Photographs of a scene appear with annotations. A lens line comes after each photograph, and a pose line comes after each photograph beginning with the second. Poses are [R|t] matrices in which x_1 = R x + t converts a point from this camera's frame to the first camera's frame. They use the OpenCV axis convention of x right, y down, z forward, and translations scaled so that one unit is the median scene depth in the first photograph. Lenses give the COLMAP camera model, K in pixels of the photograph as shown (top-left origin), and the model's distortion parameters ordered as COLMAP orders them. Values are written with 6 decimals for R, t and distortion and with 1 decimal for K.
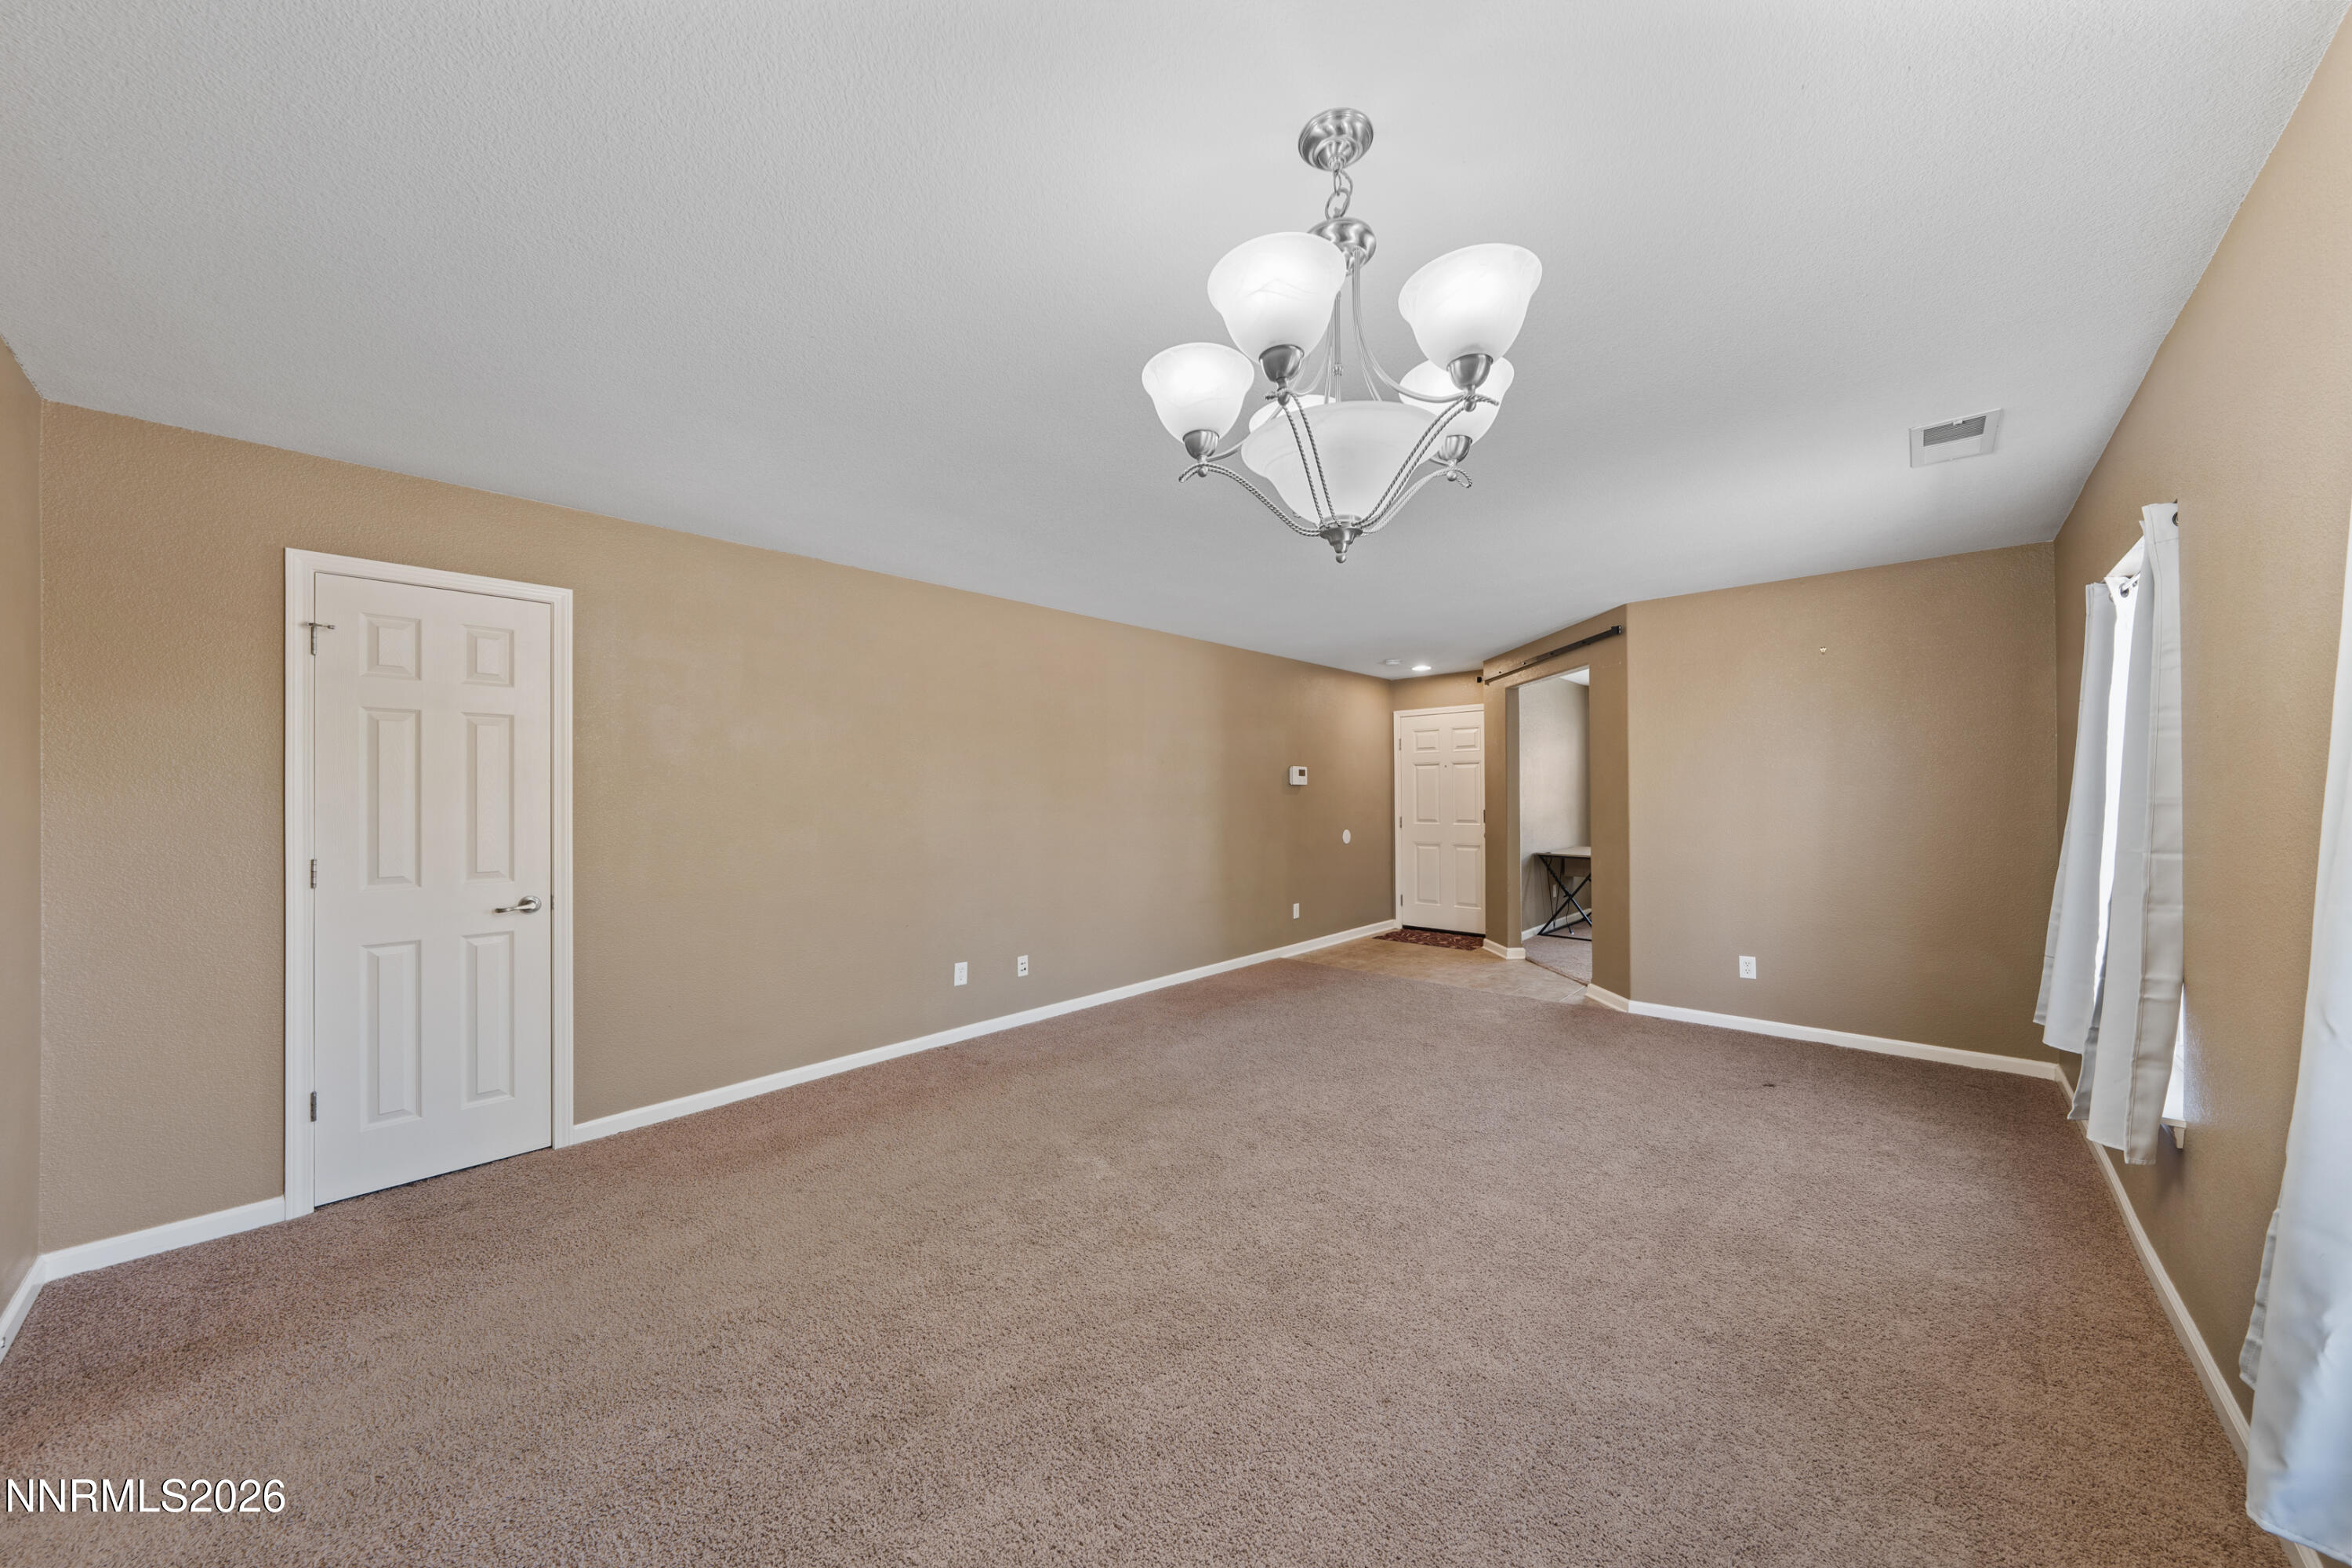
lens RADIAL K [[800.7, 0, 1179.2], [0, 800.7, 800.7], [0, 0, 1]] dist [-0.001615, 0.000131]
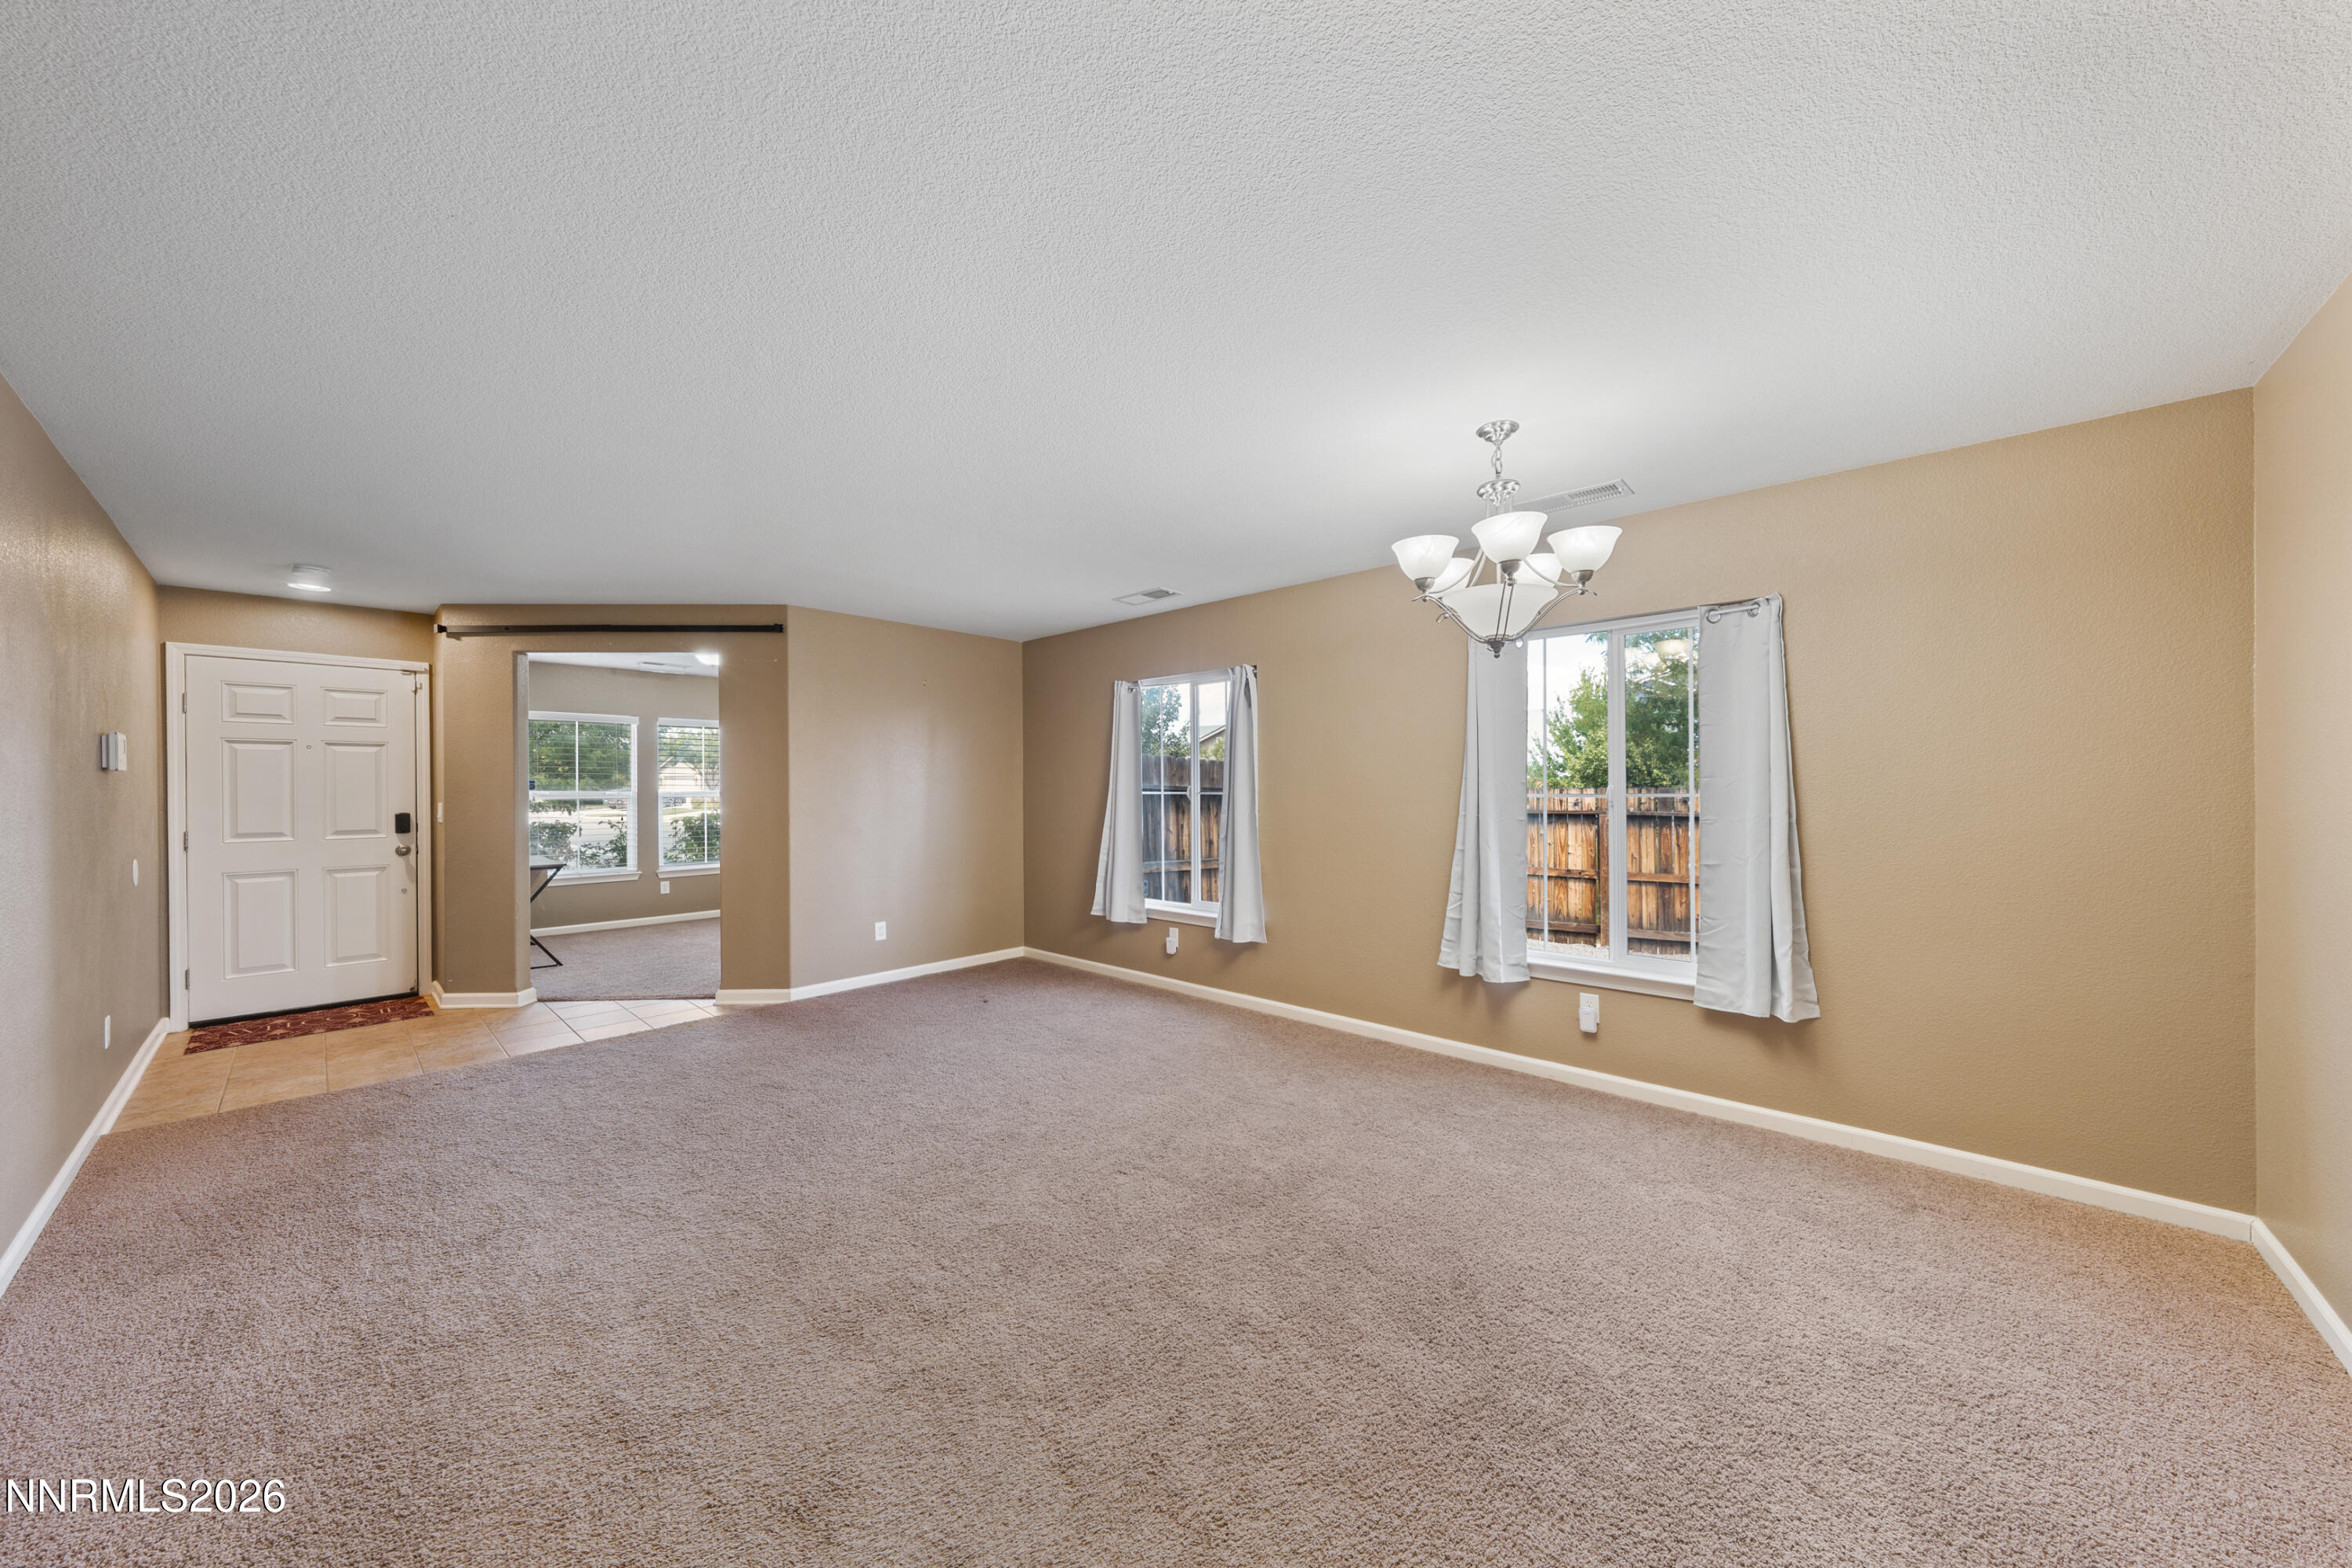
lens RADIAL K [[800.7, 0, 1180.8], [0, 800.7, 792.8], [0, 0, 1]] dist [-0.001615, 0.000131]
pose [[0.010045, -0.001560, 0.999948, -0.336851], [0.013108, 0.999913, 0.001428, 0.001329], [-0.999864, 0.013093, 0.010065, 0.350605]]
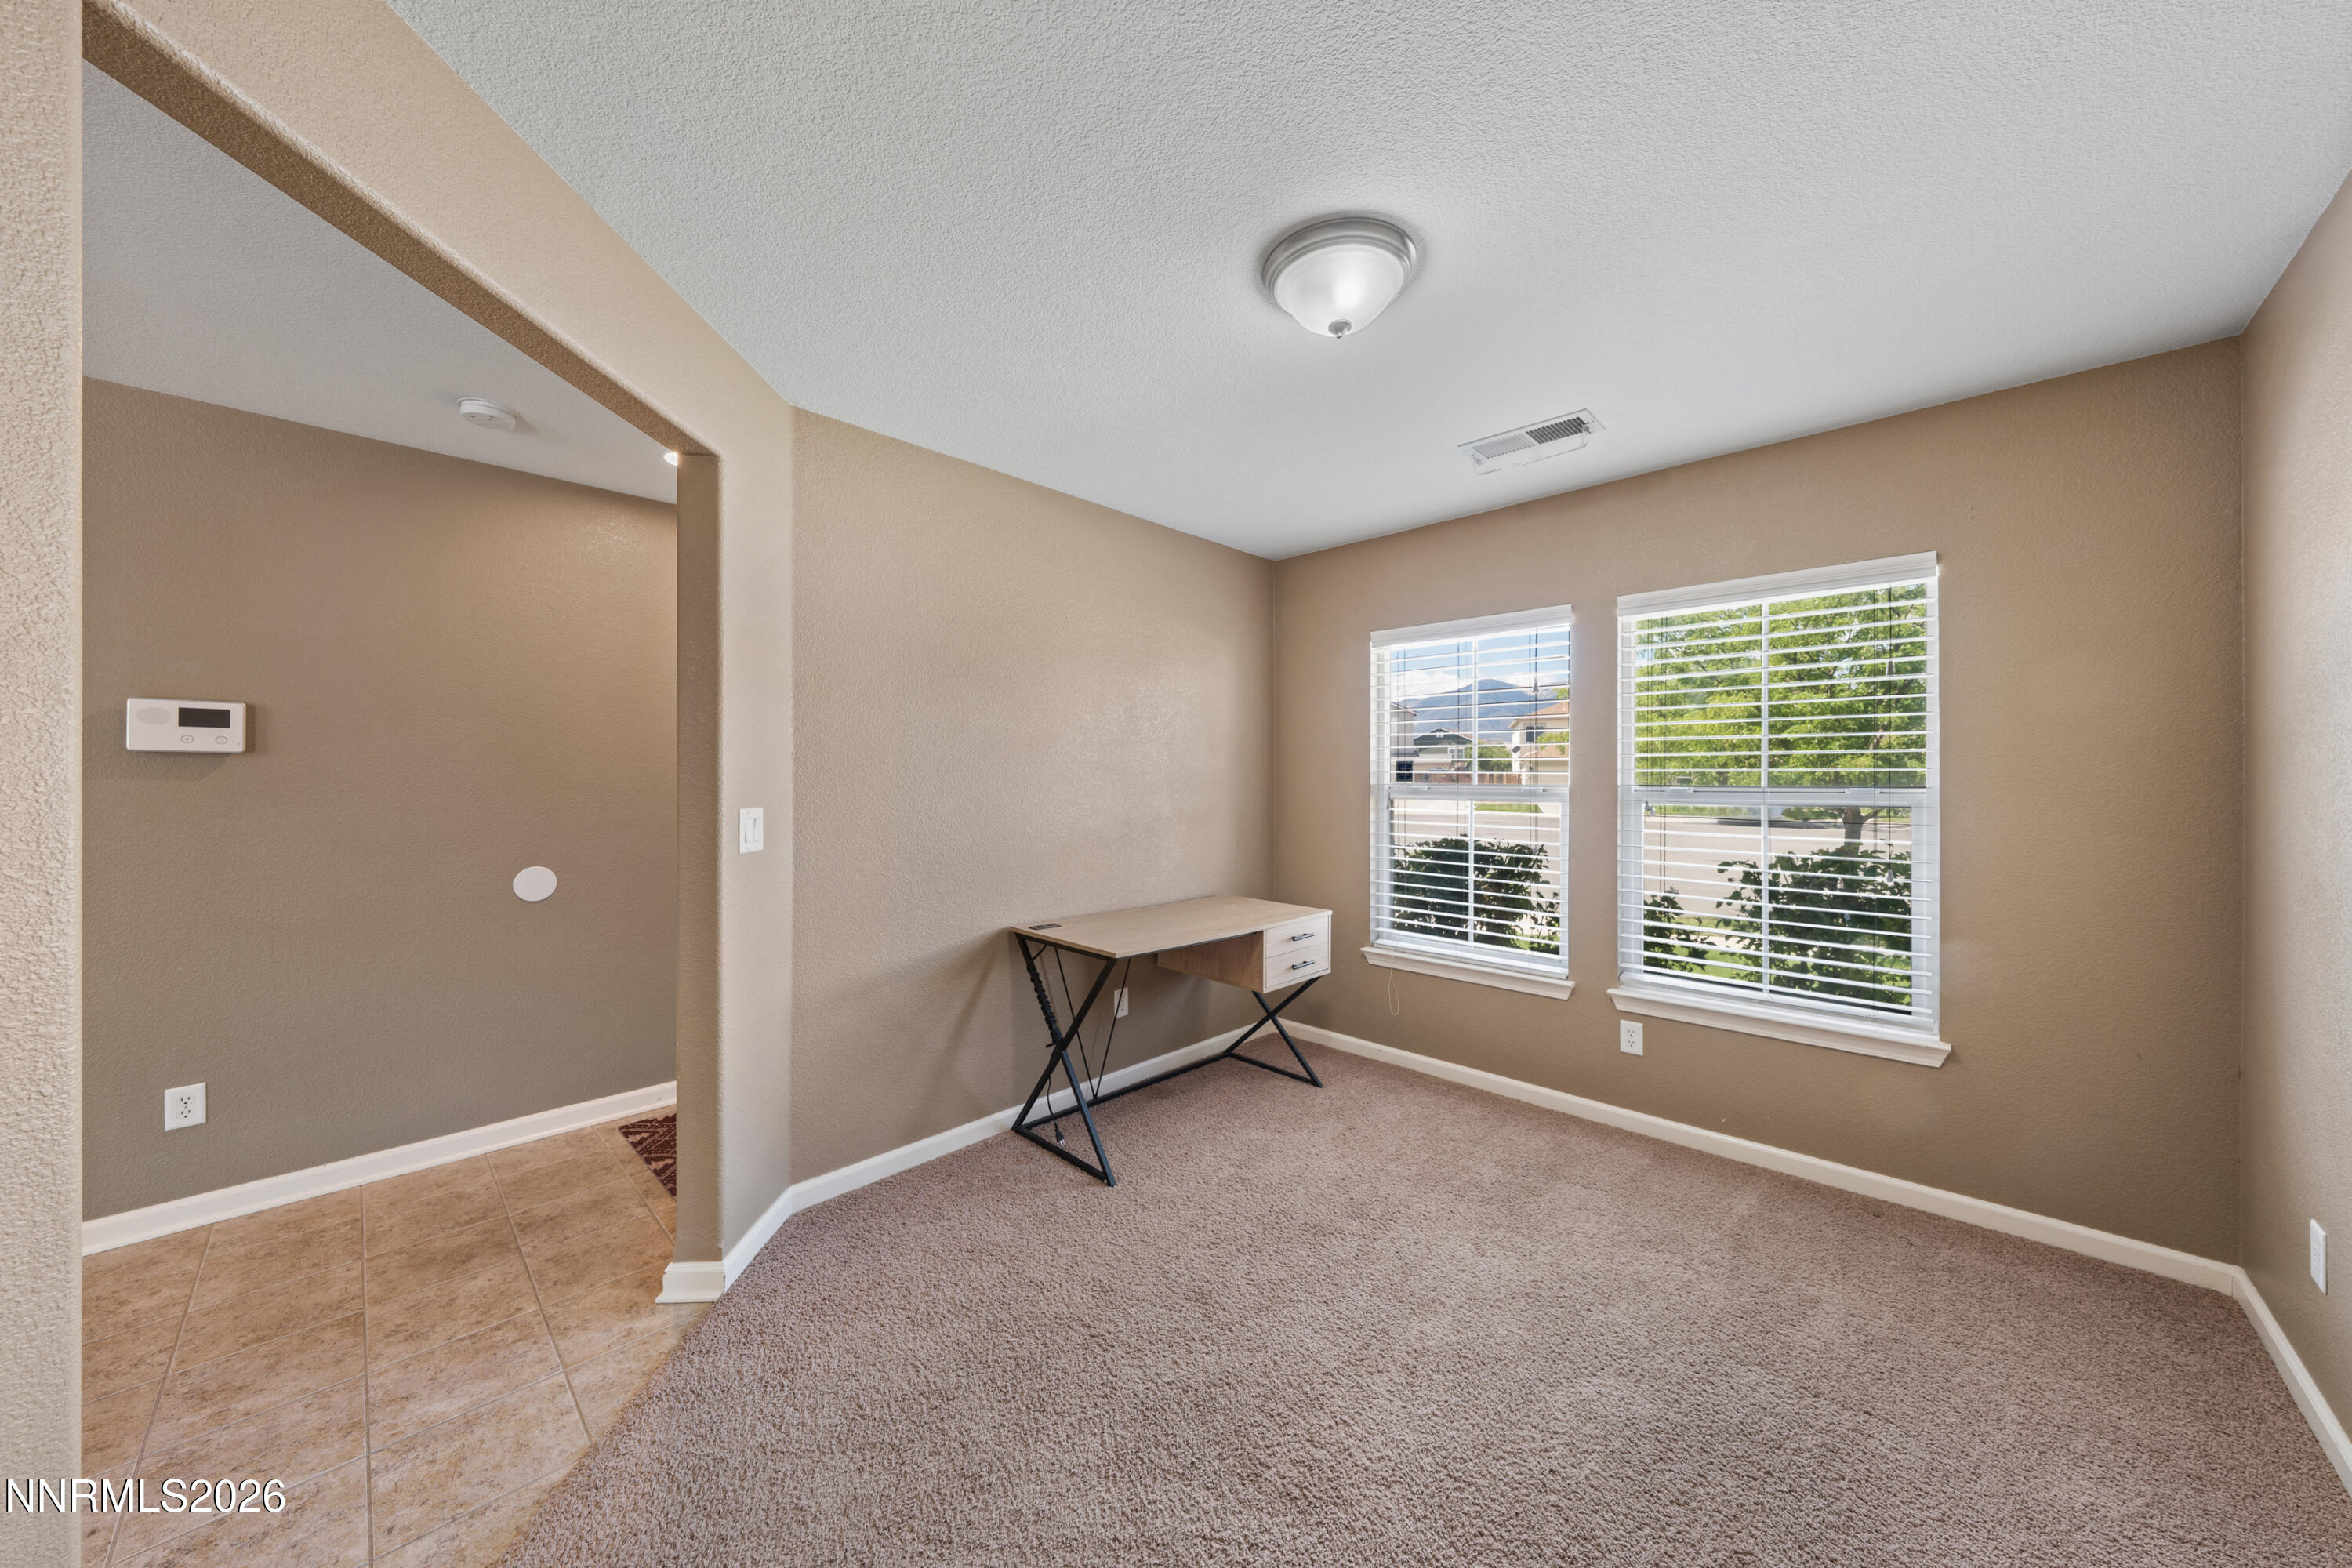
lens RADIAL K [[800.7, 0, 1185.4], [0, 800.7, 772.4], [0, 0, 1]] dist [-0.001615, 0.000131]
pose [[0.999477, 0.004759, -0.031998, 0.617150], [-0.005615, 0.999627, -0.026712, -0.003621], [0.031859, 0.026878, 0.999131, 0.668085]]
